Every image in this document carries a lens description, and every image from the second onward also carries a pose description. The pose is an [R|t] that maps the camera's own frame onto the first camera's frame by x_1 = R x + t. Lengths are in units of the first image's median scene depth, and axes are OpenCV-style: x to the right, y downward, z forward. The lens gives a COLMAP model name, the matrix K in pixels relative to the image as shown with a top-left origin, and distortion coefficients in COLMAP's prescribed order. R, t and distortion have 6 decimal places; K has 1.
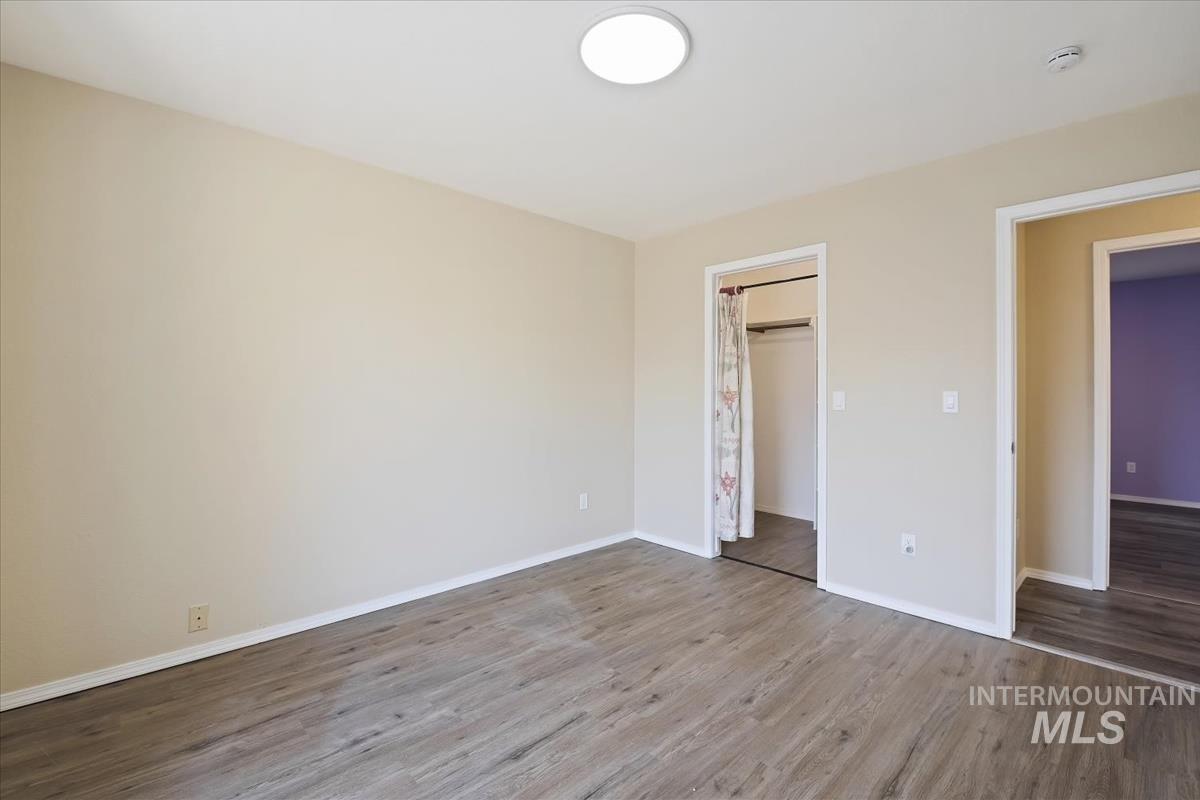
lens RADIAL K [[526.3, 0, 594.3], [0, 526.3, 387.7], [0, 0, 1]] dist [-0.013687, -0.000577]
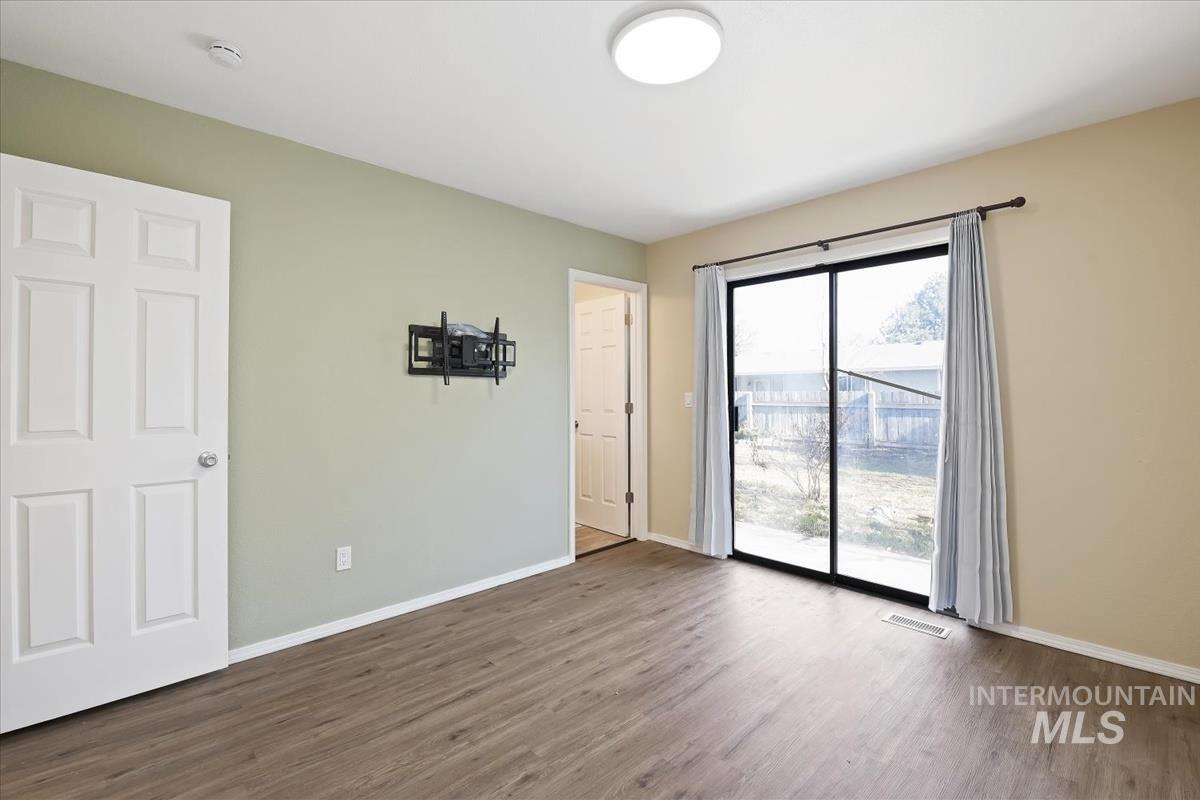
lens RADIAL K [[526.3, 0, 594.3], [0, 526.3, 387.7], [0, 0, 1]] dist [-0.013687, -0.000577]
pose [[-0.999993, -0.000190, 0.003834, 0.205471], [-0.000234, 0.999933, -0.011605, 0.006725], [-0.003832, -0.011606, -0.999925, 1.972206]]
